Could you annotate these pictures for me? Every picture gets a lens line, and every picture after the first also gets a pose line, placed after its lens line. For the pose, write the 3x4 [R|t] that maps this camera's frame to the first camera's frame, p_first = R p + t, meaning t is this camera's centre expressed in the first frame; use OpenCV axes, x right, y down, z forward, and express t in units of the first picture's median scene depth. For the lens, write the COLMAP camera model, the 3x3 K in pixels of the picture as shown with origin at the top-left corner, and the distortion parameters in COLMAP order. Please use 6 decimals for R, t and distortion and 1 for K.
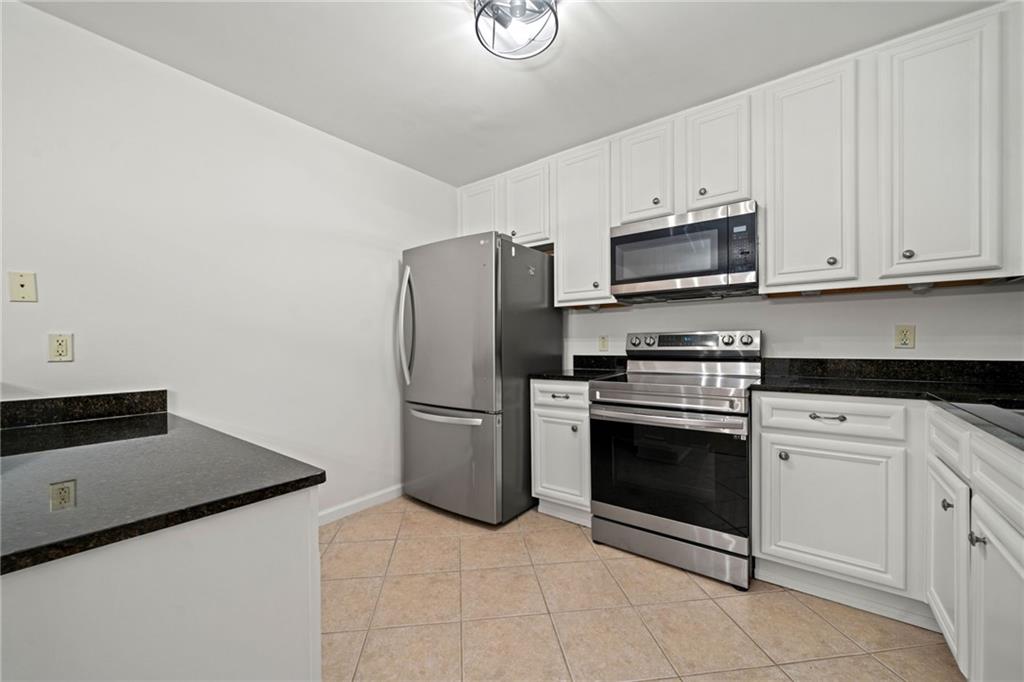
lens RADIAL K [[399.6, 0, 512.0], [0, 399.6, 341.0], [0, 0, 1]] dist [-0.000377, -0.000062]
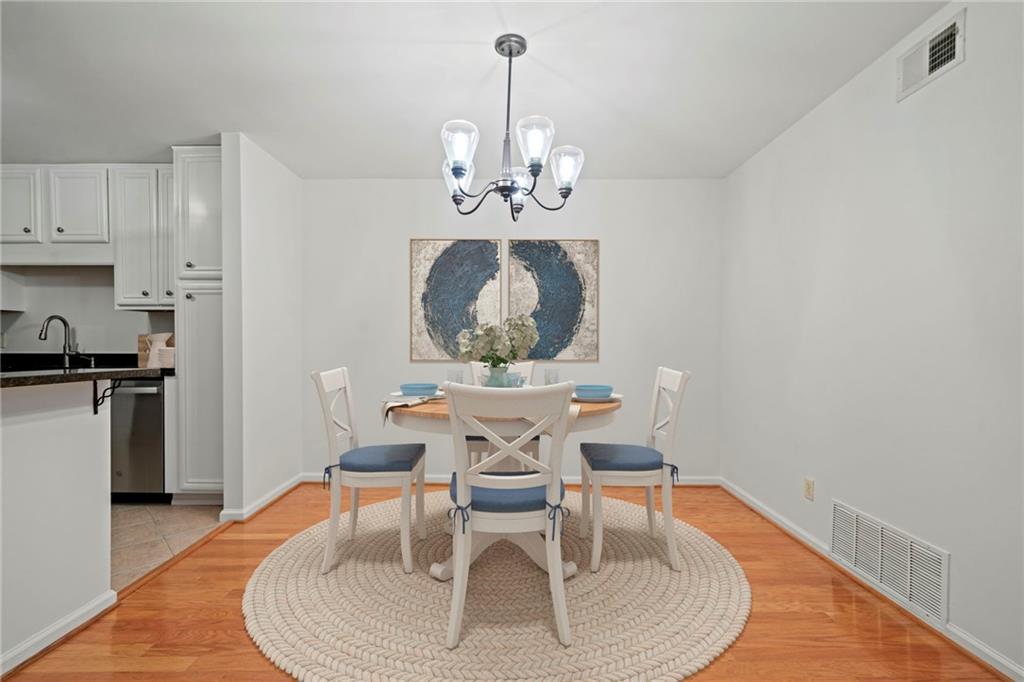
lens RADIAL K [[316.0, 0, 512.0], [0, 316.0, 341.0], [0, 0, 1]] dist [0.000173, 0.000018]
pose [[0.792690, 0.007629, 0.609578, 0.980233], [-0.006002, 0.999971, -0.004710, -0.012979], [-0.609596, 0.000075, 0.792712, -0.703014]]
